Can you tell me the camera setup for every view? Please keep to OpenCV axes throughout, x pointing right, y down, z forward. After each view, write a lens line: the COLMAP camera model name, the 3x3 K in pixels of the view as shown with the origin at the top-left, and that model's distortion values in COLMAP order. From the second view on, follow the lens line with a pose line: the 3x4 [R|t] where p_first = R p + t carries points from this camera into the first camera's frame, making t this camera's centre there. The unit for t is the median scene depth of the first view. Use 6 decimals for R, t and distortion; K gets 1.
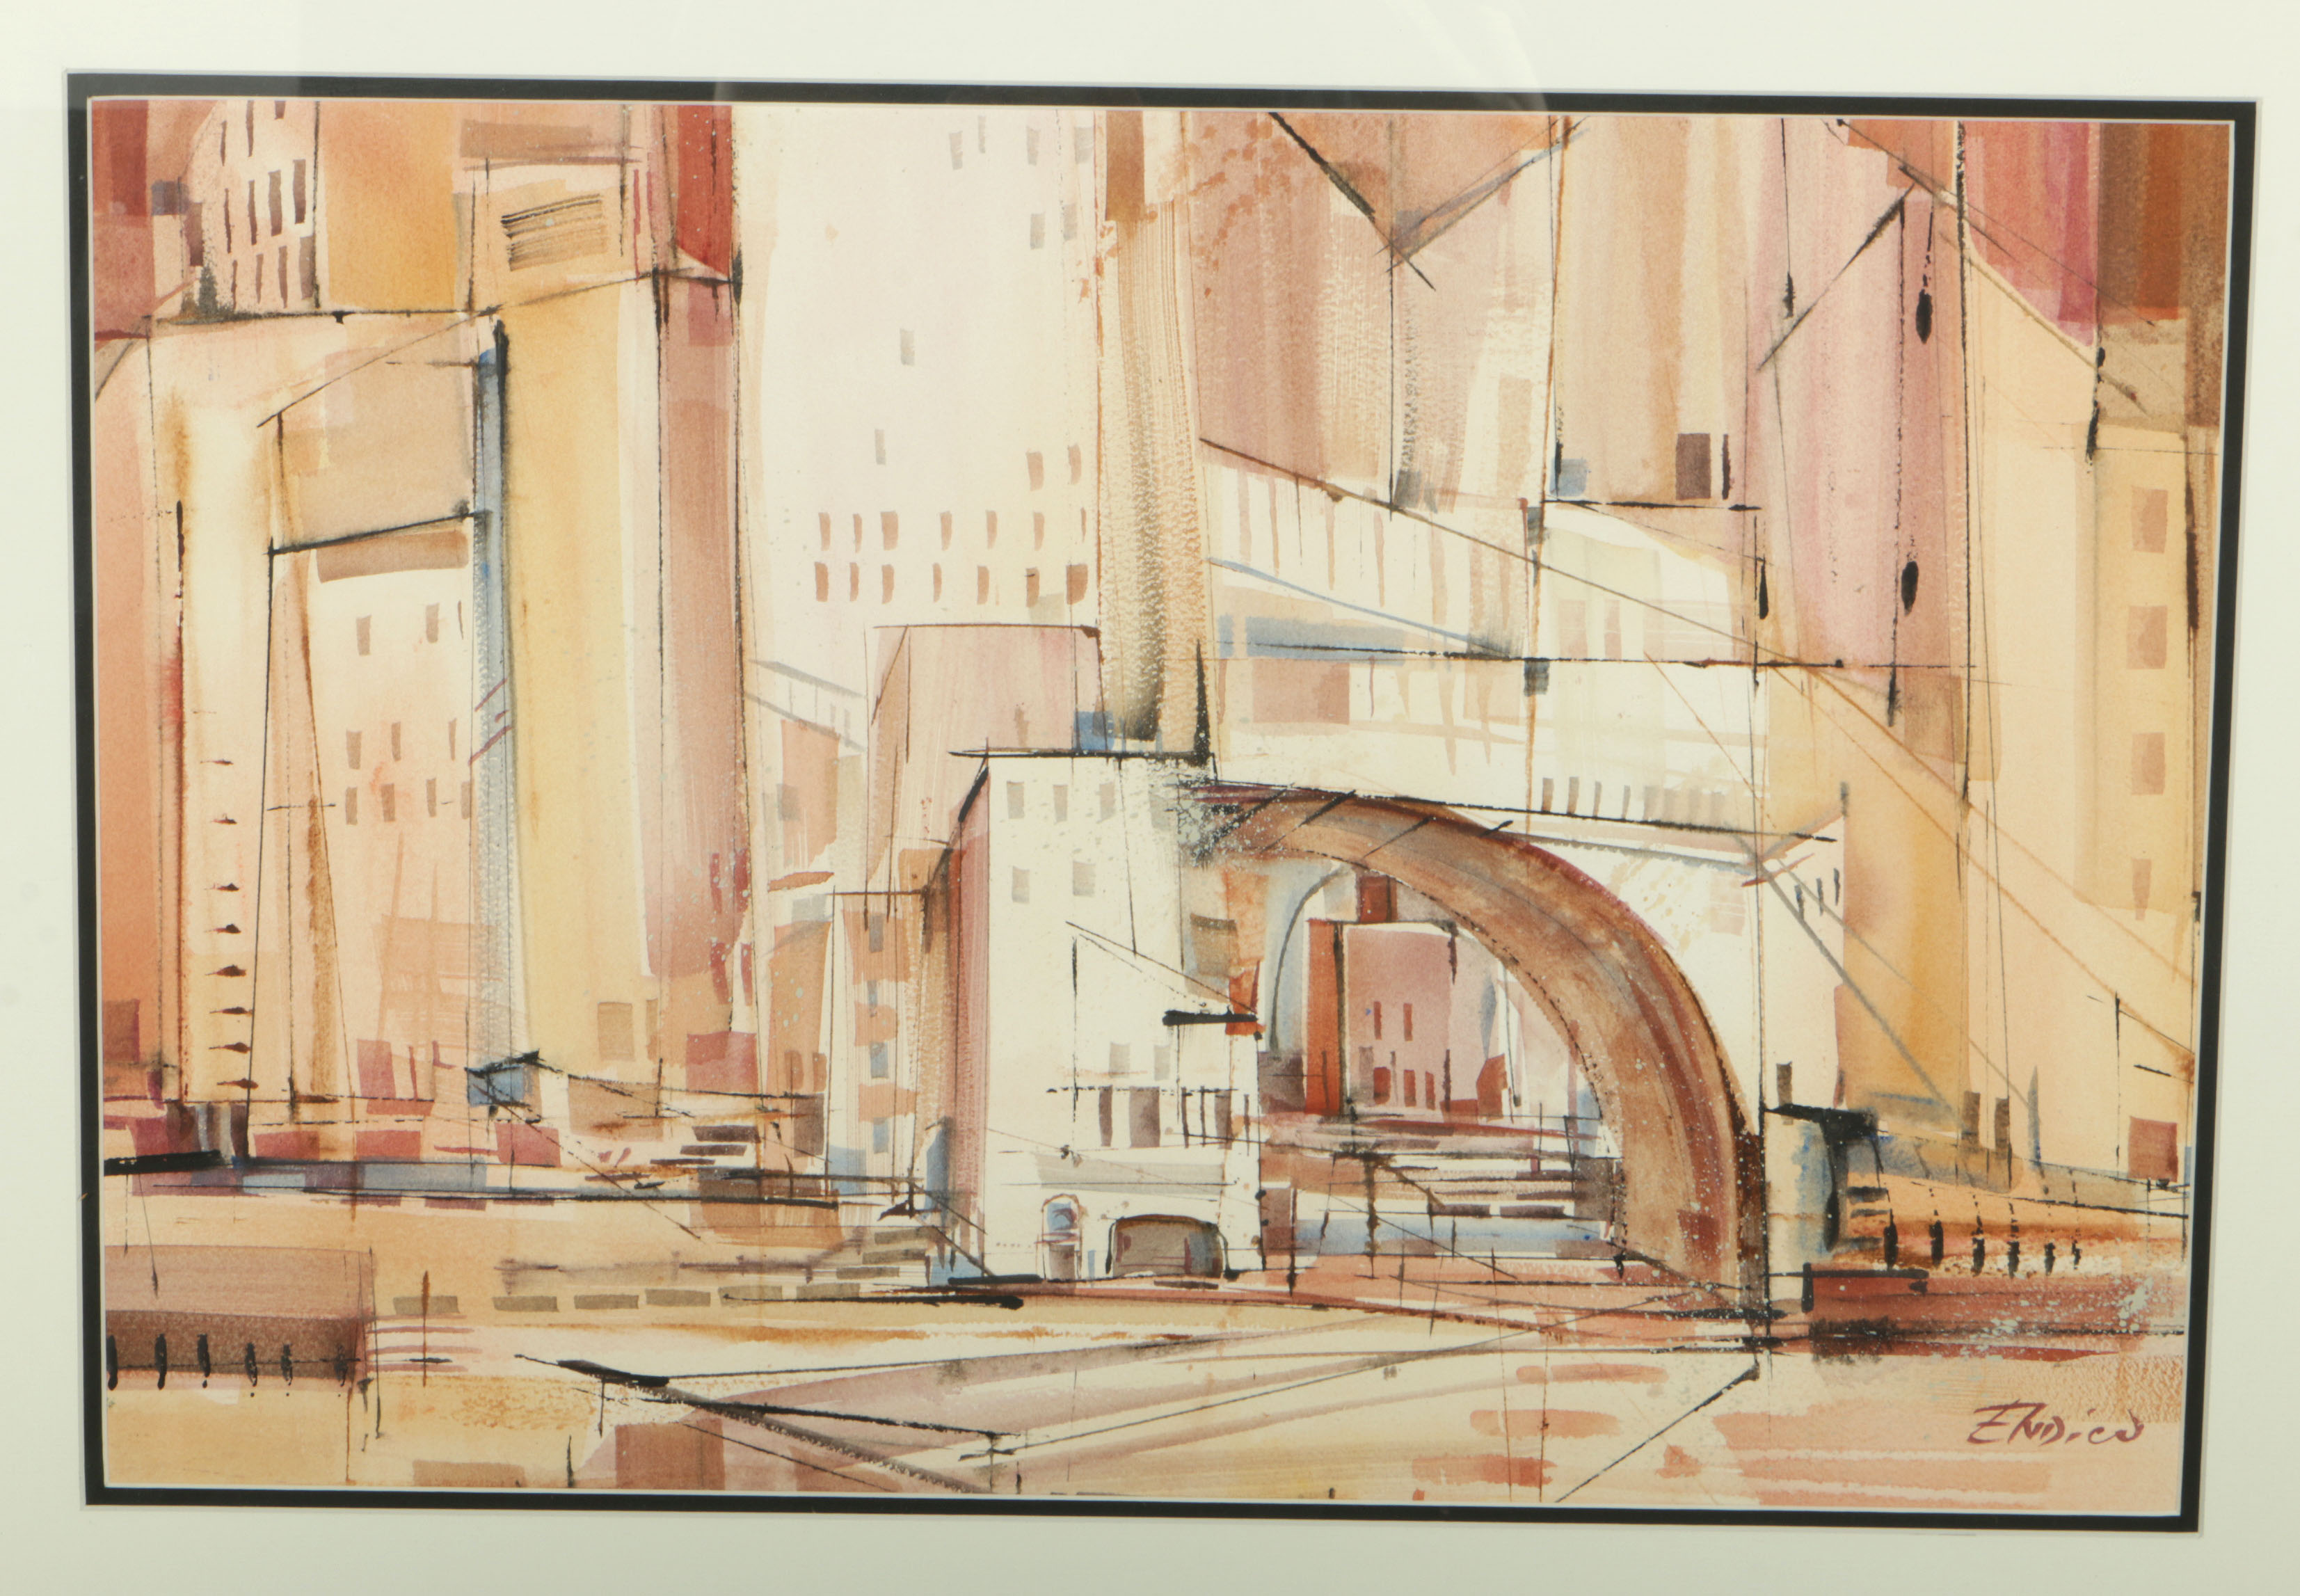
lens RADIAL K [[6470.1, 0, 1142.8], [0, 6470.1, 798.5], [0, 0, 1]] dist [0.009670, 0.000000]
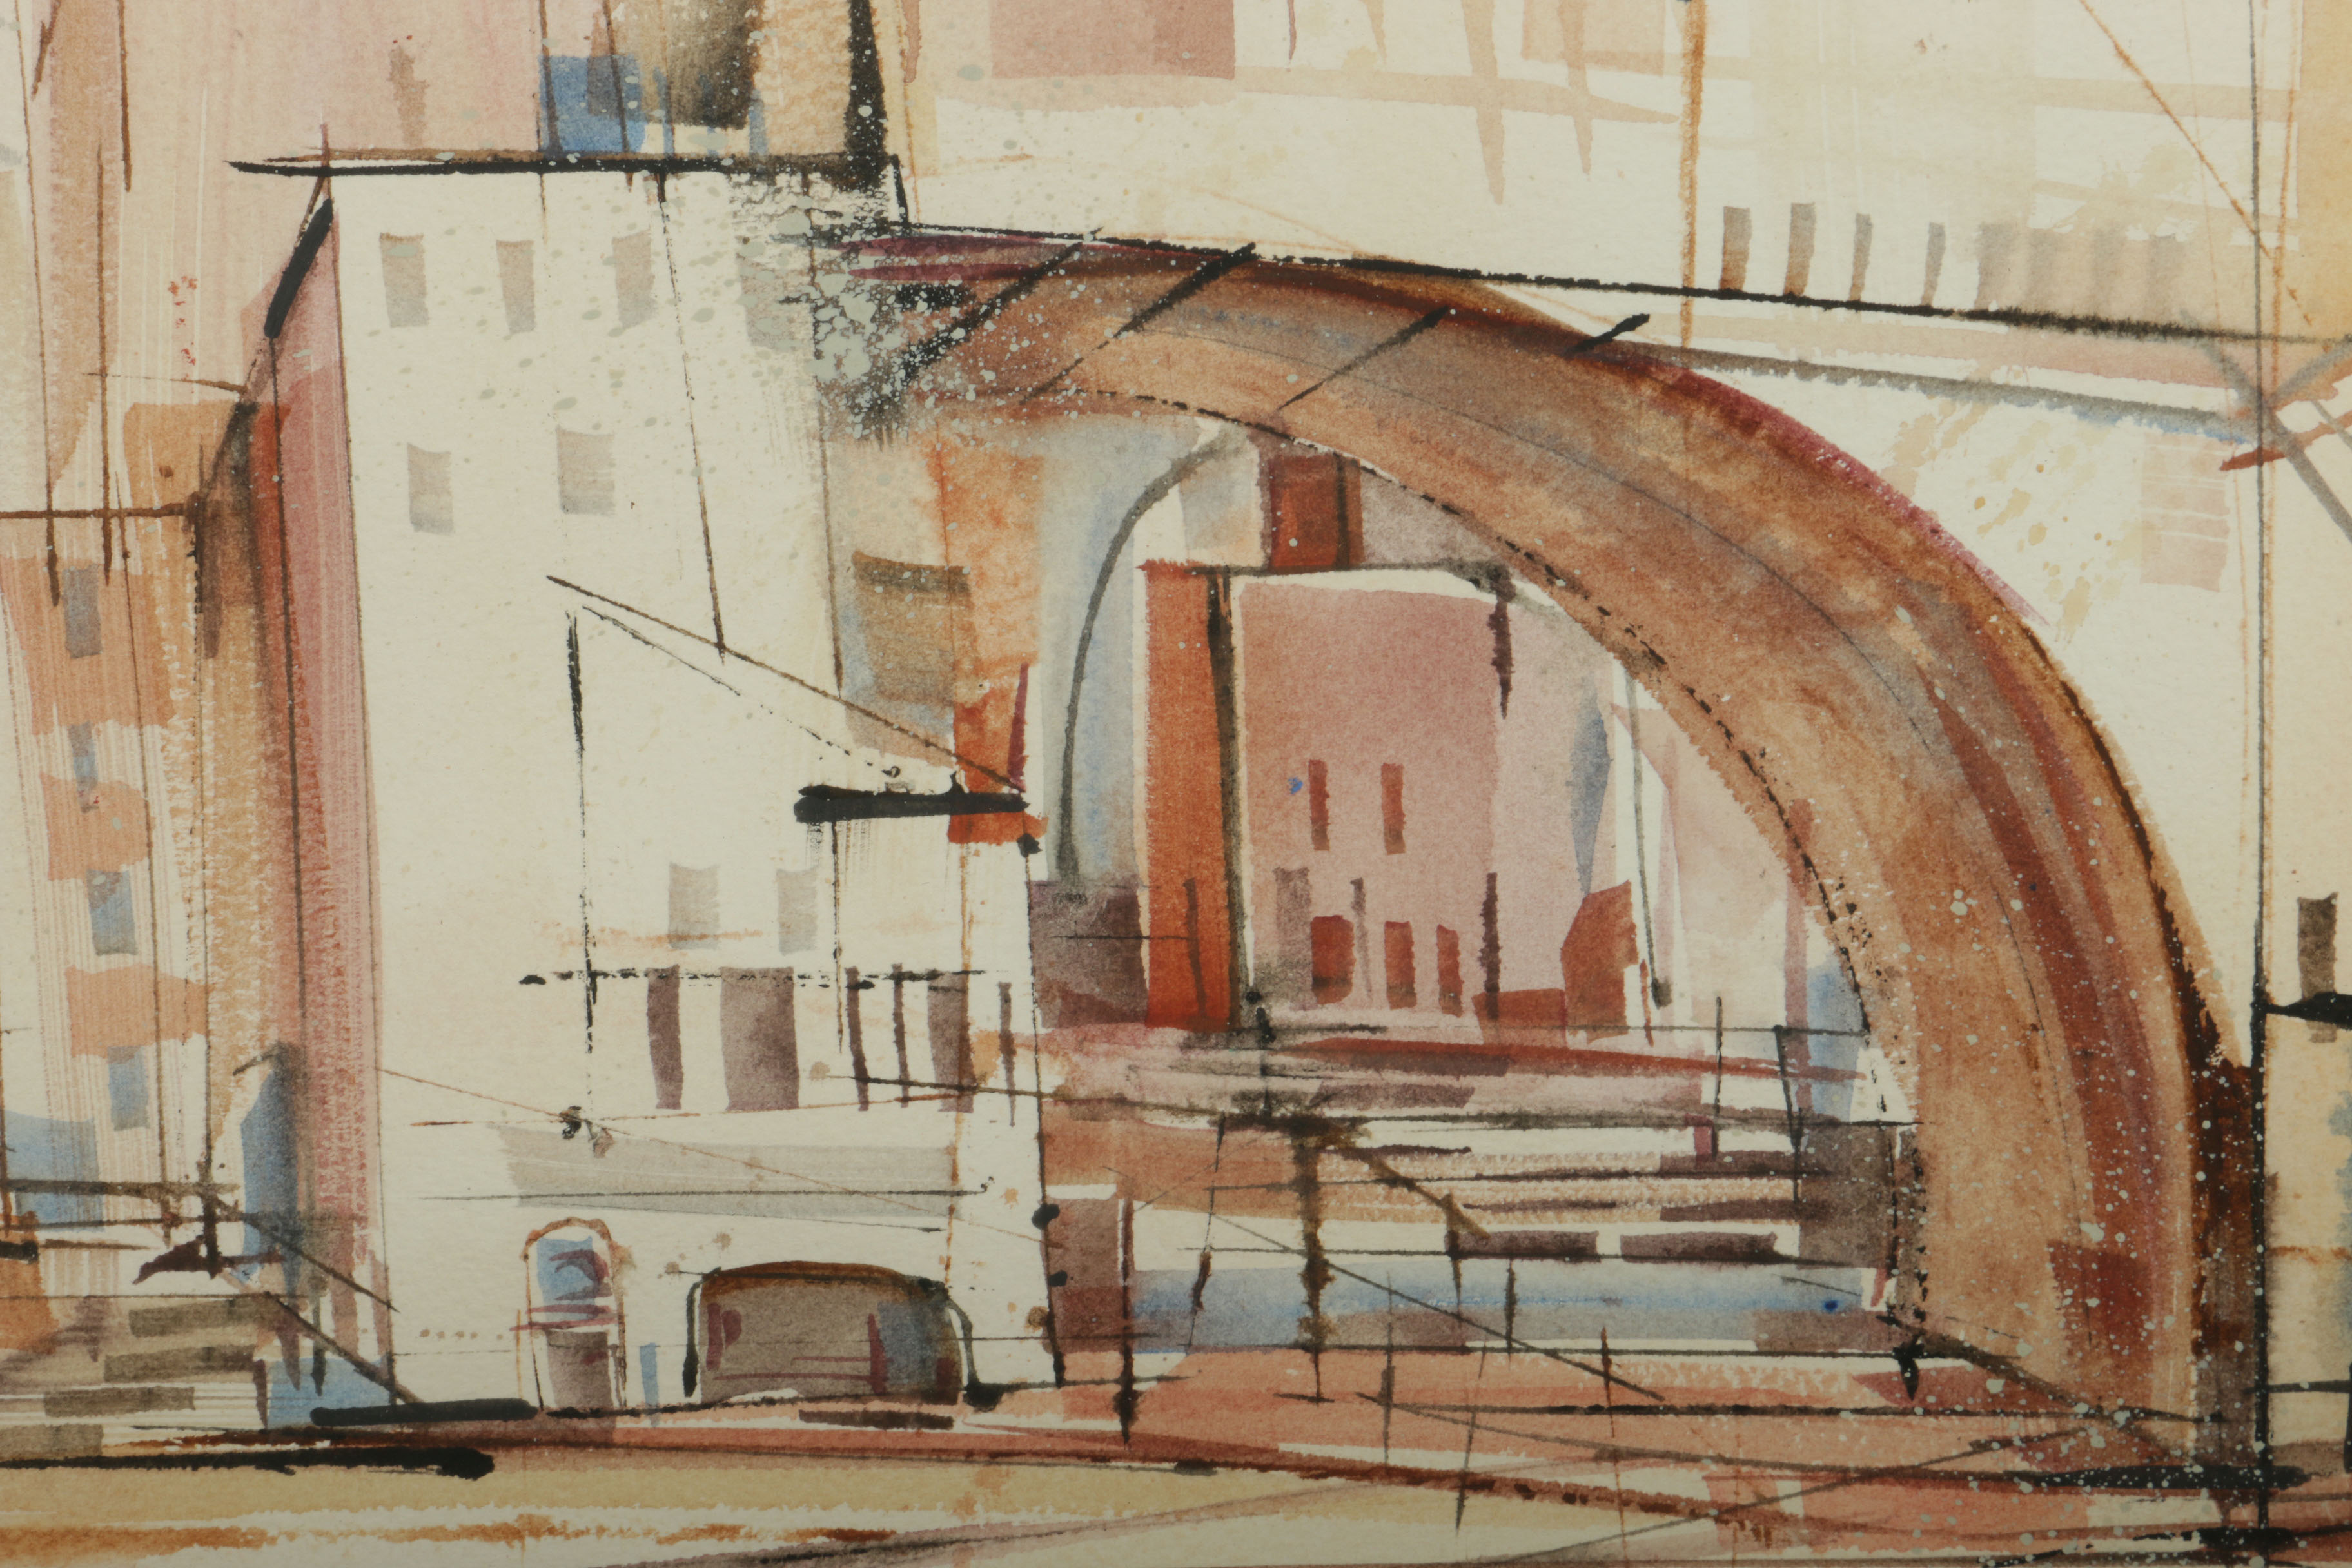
lens RADIAL K [[5713.9, 0, 1184.2], [0, 5713.9, 797.1], [0, 0, 1]] dist [0.025369, 0.000000]
pose [[0.999619, -0.011214, -0.025221, 0.037022], [0.014528, 0.990693, 0.135341, -0.015236], [0.023468, -0.135656, 0.990478, 0.644462]]
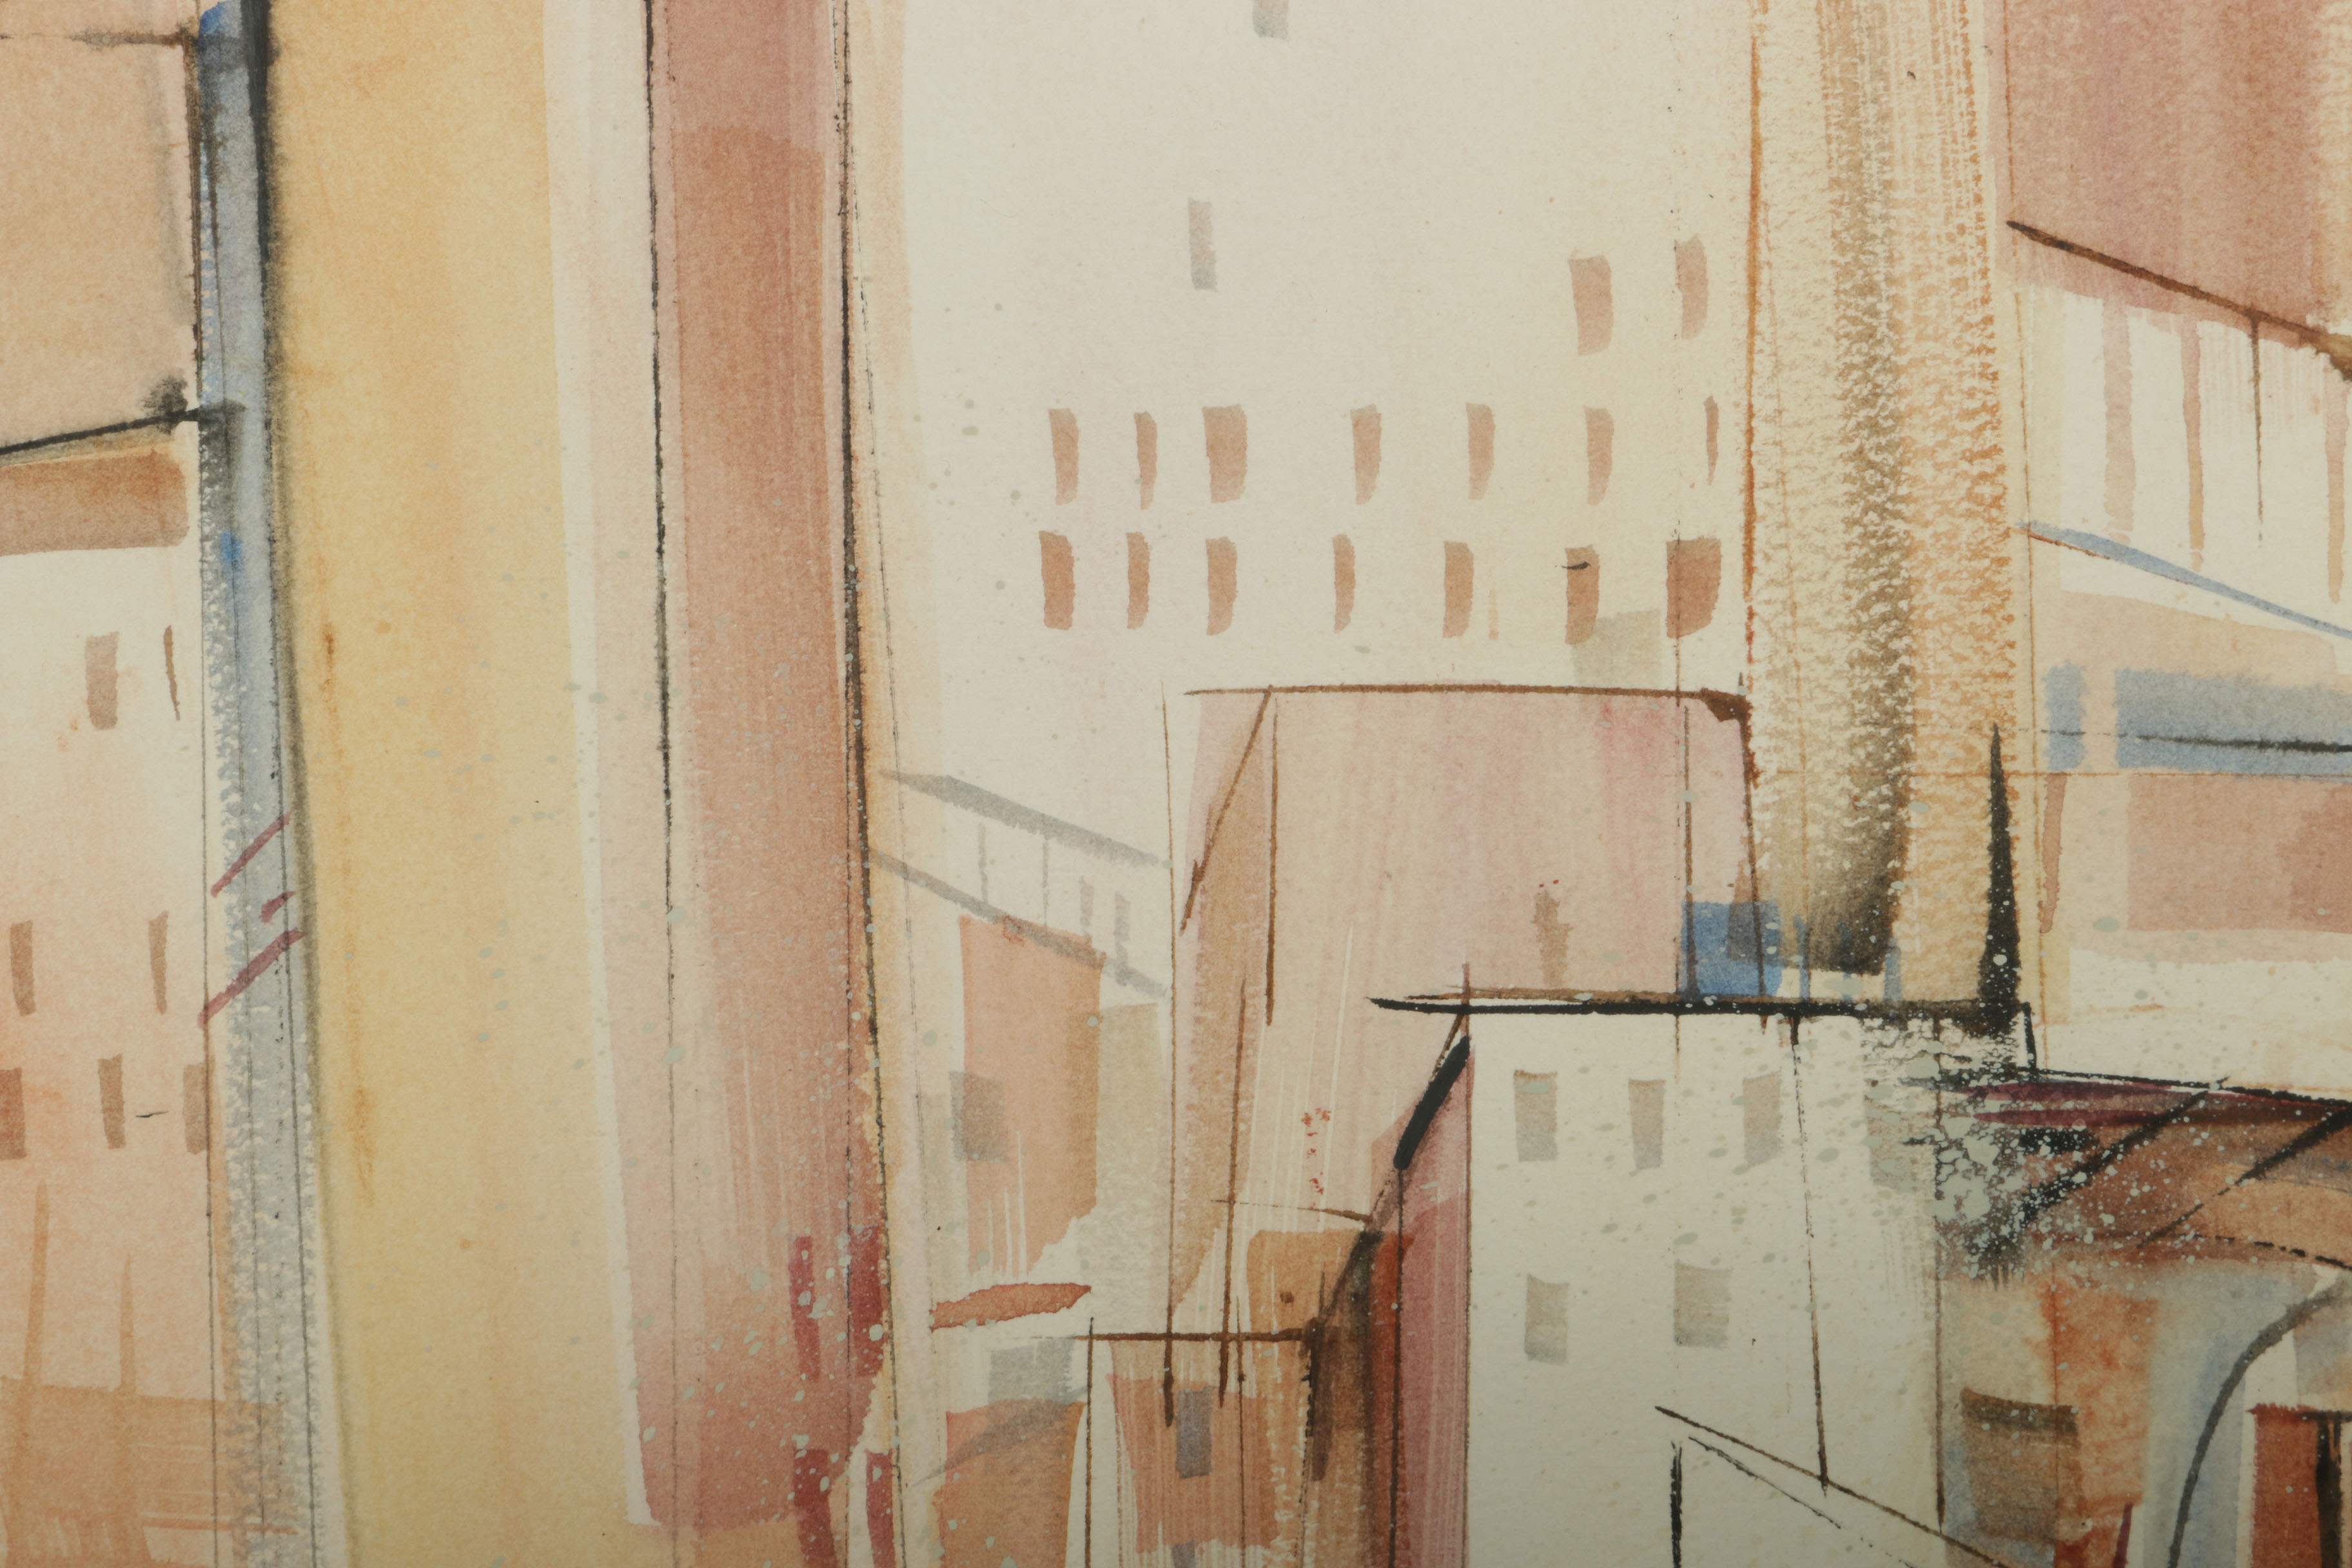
lens RADIAL K [[5713.9, 0, 1192.2], [0, 5713.9, 780.3], [0, 0, 1]] dist [0.025369, 0.000000]
pose [[0.998525, 0.003168, -0.054196, -0.021748], [-0.001018, 0.999213, 0.039641, -0.034931], [0.054278, -0.039527, 0.997743, 0.639930]]
